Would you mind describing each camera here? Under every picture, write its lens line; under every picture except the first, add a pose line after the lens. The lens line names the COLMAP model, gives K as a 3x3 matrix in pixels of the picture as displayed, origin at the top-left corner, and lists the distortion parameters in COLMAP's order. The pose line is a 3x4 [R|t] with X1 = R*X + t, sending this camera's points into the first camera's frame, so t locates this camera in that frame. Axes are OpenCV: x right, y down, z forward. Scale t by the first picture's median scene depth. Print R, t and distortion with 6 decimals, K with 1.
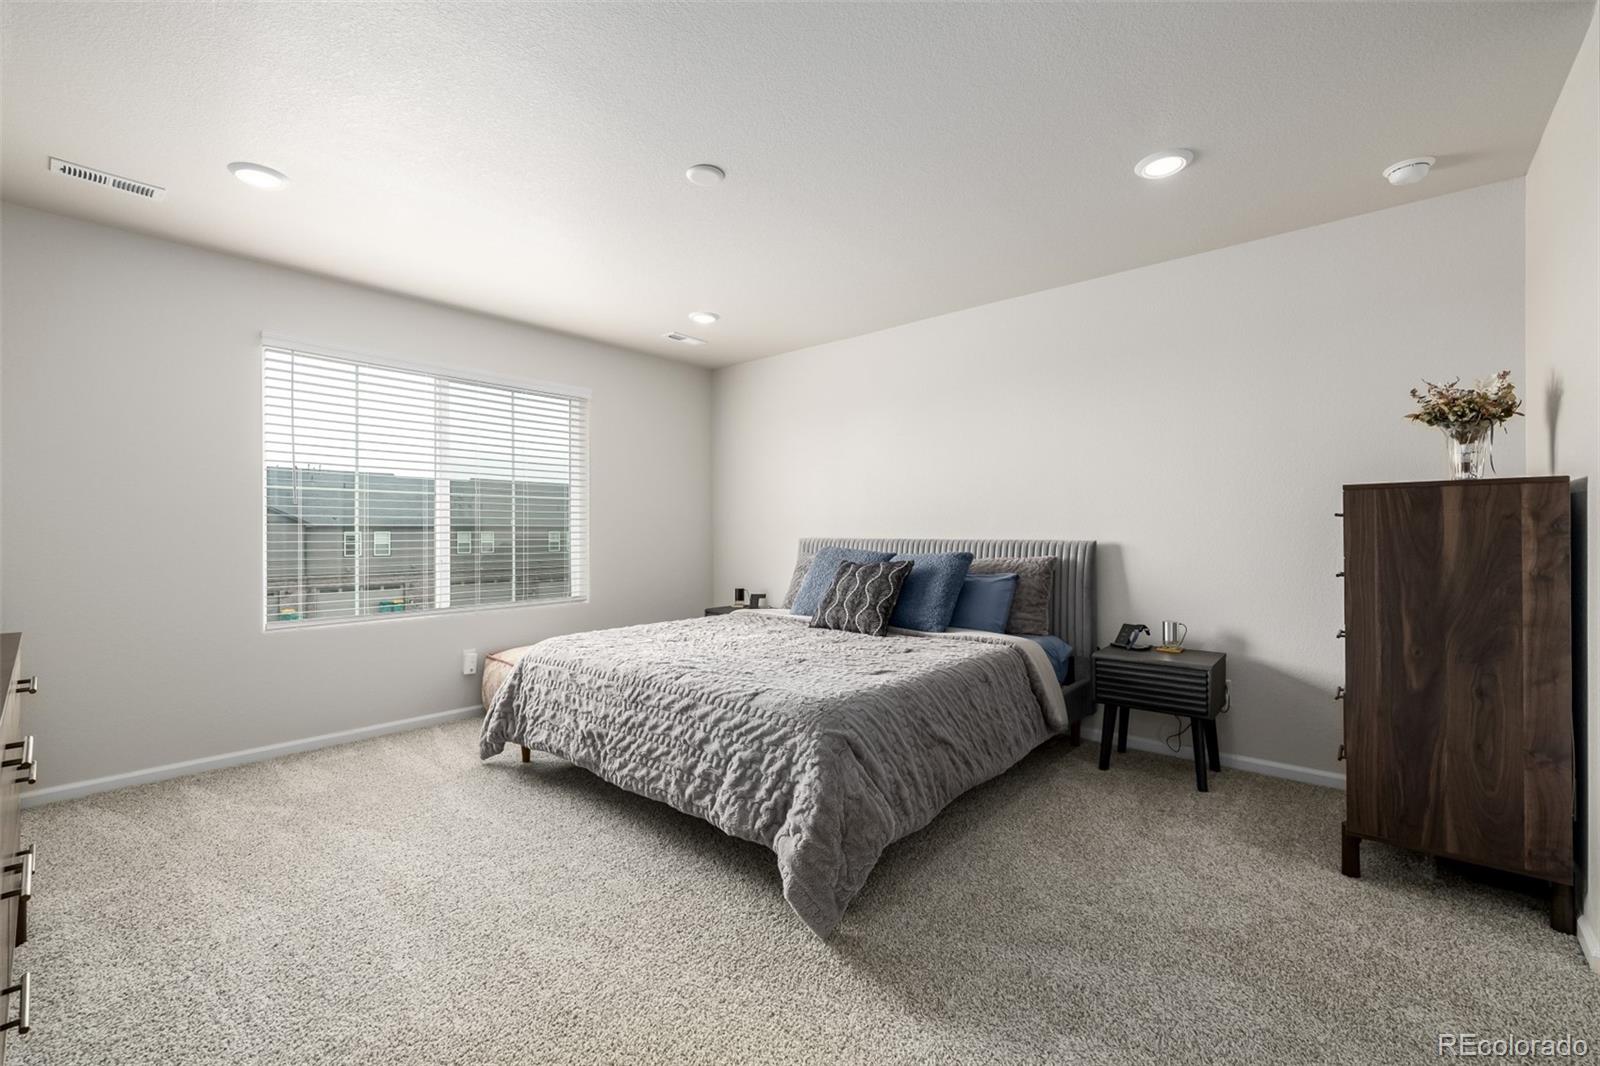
lens RADIAL K [[680.5, 0, 808.4], [0, 680.5, 527.3], [0, 0, 1]] dist [0.002331, -0.000274]
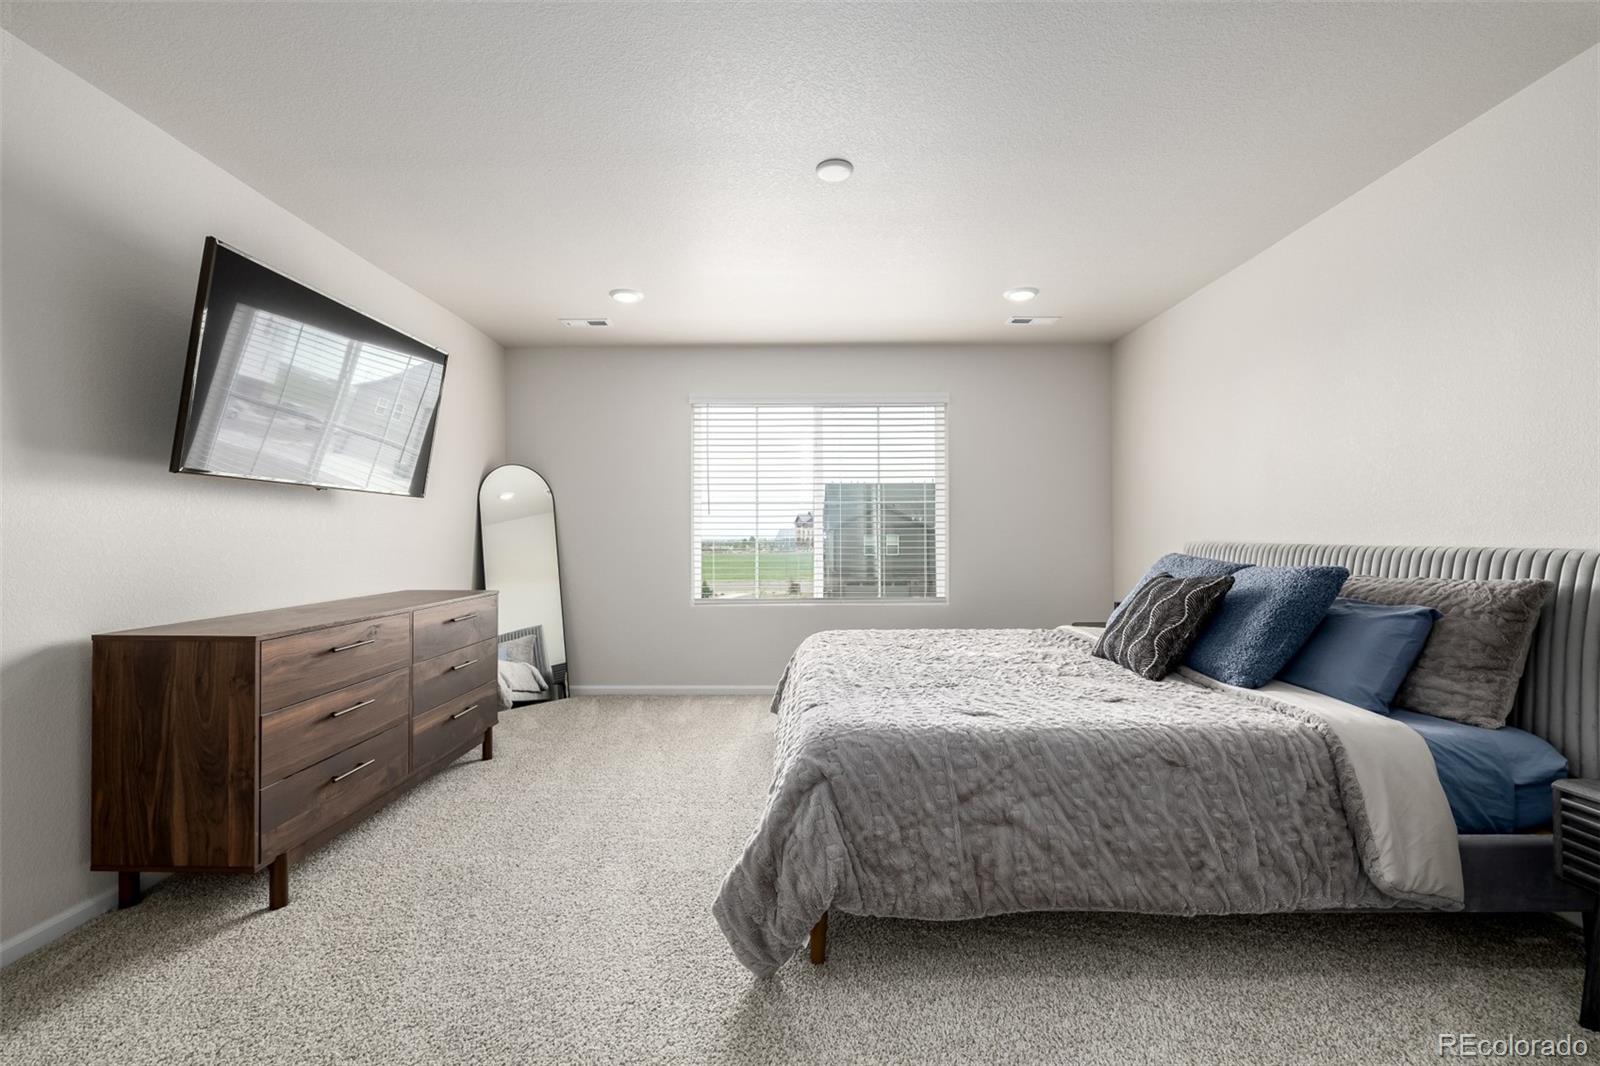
lens RADIAL K [[680.5, 0, 807.3], [0, 680.5, 530.0], [0, 0, 1]] dist [0.002331, -0.000274]
pose [[0.644618, -0.006665, -0.764476, 0.403141], [0.008825, 0.999960, -0.001277, 0.000009], [0.764454, -0.005924, 0.644651, 0.241257]]
